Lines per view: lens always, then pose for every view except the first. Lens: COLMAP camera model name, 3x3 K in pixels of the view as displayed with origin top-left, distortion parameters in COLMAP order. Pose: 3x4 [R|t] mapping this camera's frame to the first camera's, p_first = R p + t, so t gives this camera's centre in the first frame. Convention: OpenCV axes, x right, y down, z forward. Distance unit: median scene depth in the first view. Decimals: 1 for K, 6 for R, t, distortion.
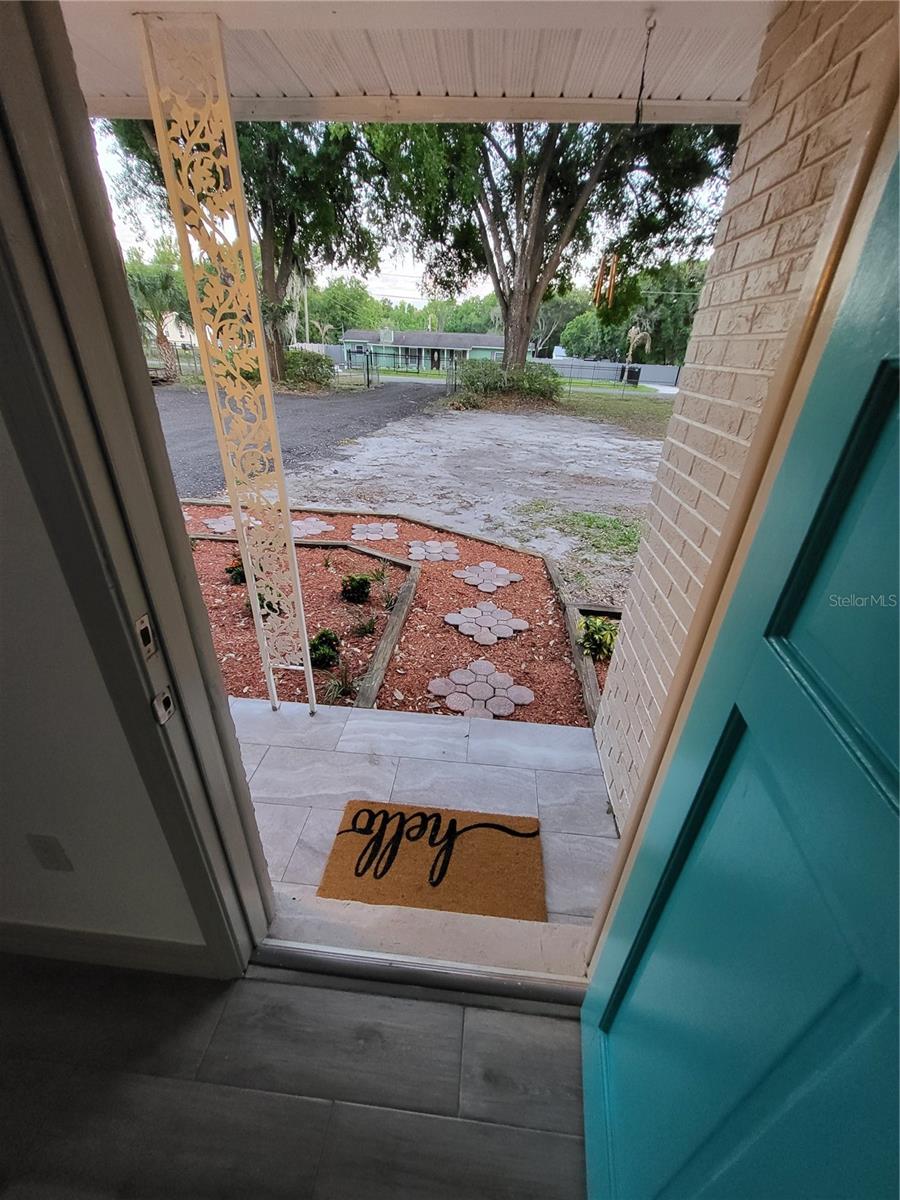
lens RADIAL K [[469.5, 0, 453.9], [0, 469.5, 603.8], [0, 0, 1]] dist [0.004566, -0.000166]
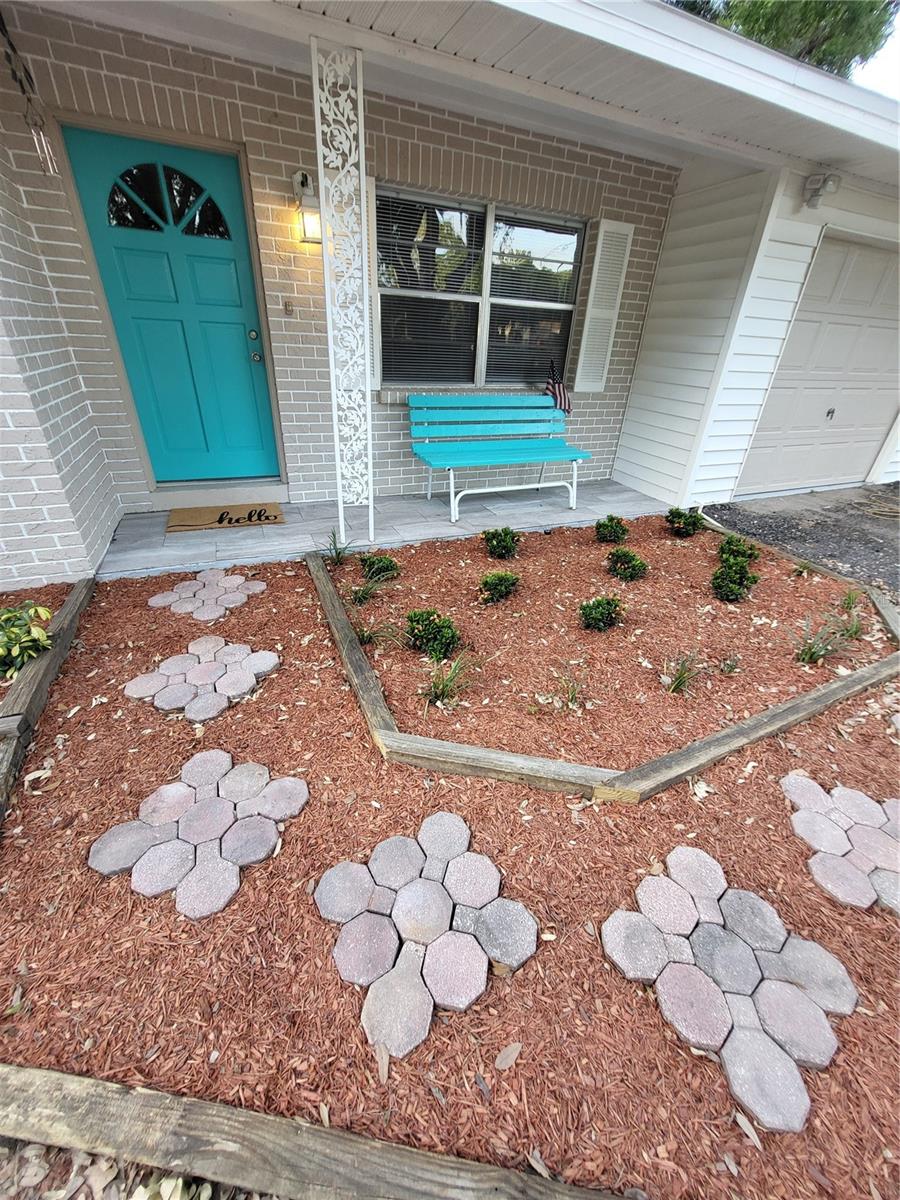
lens RADIAL K [[469.5, 0, 453.9], [0, 469.5, 603.8], [0, 0, 1]] dist [0.004566, -0.000166]
pose [[-0.872919, 0.161319, -0.460422, 0.067366], [-0.306941, 0.551960, 0.775324, -0.728530], [0.379209, 0.818118, -0.432301, 1.626167]]
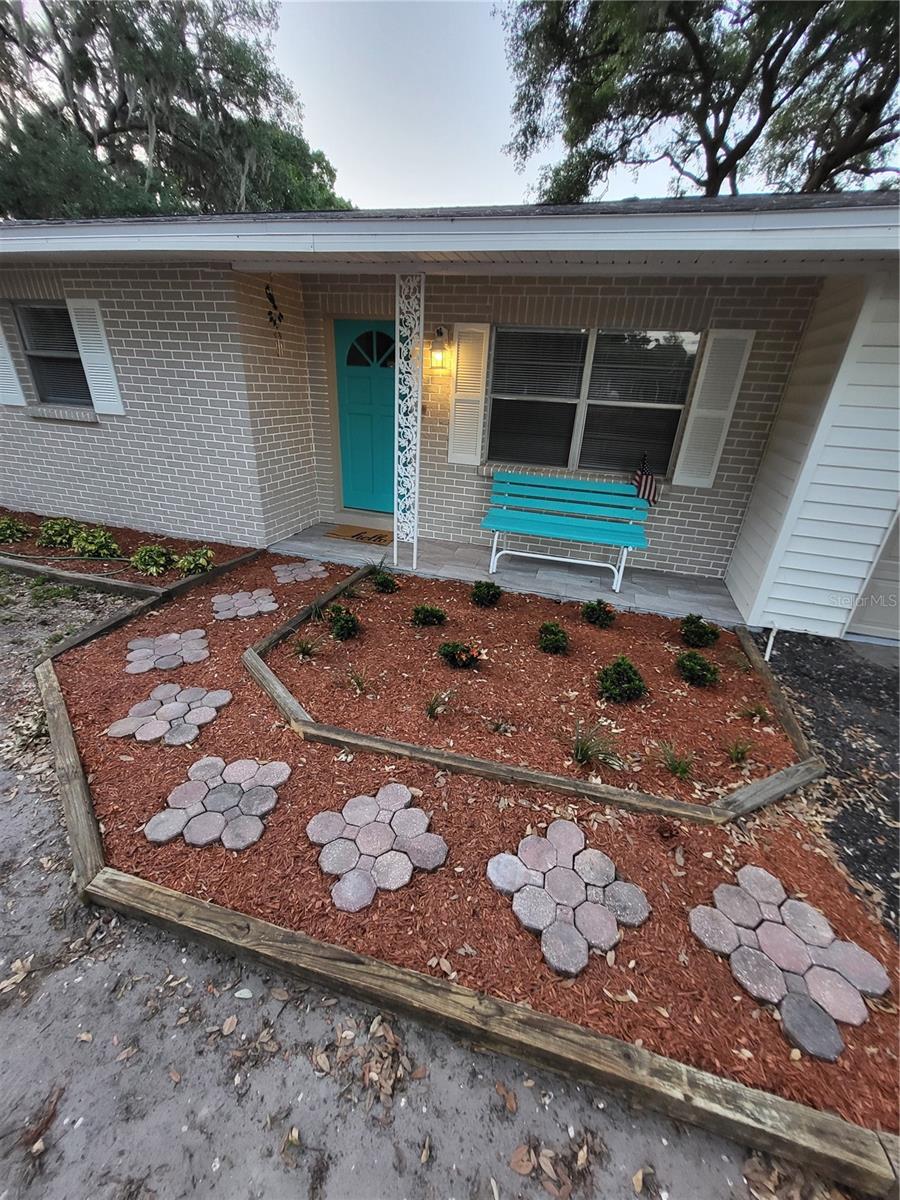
lens RADIAL K [[469.5, 0, 453.9], [0, 469.5, 603.8], [0, 0, 1]] dist [0.004566, -0.000166]
pose [[-0.975401, -0.170049, 0.140274, -0.728379], [0.013385, 0.589477, 0.807674, -1.087403], [-0.220033, 0.789684, -0.572700, 1.911495]]
